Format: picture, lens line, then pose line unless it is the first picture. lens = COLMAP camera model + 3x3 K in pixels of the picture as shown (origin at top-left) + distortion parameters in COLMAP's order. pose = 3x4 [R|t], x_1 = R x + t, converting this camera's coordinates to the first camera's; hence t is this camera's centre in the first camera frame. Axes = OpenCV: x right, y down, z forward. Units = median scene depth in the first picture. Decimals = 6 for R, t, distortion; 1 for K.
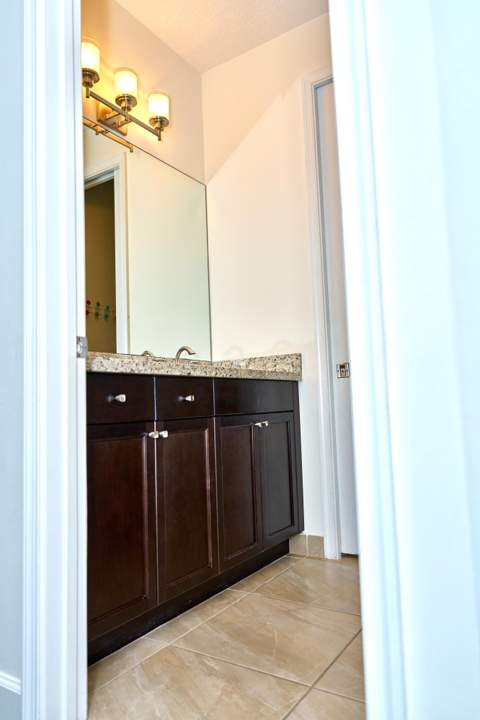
lens RADIAL K [[503.7, 0, 240.0], [0, 503.7, 360.0], [0, 0, 1]] dist [0.008700, 0.004344]
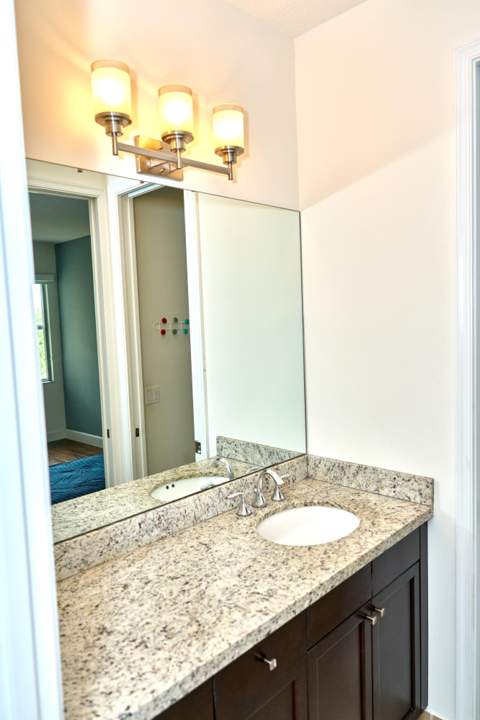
lens RADIAL K [[503.7, 0, 240.0], [0, 503.7, 360.0], [0, 0, 1]] dist [0.008700, 0.004344]
pose [[0.980932, 0.016641, -0.193637, -0.011396], [0.017022, 0.985143, 0.170893, -0.310940], [0.193604, -0.170930, 0.966075, 0.300747]]
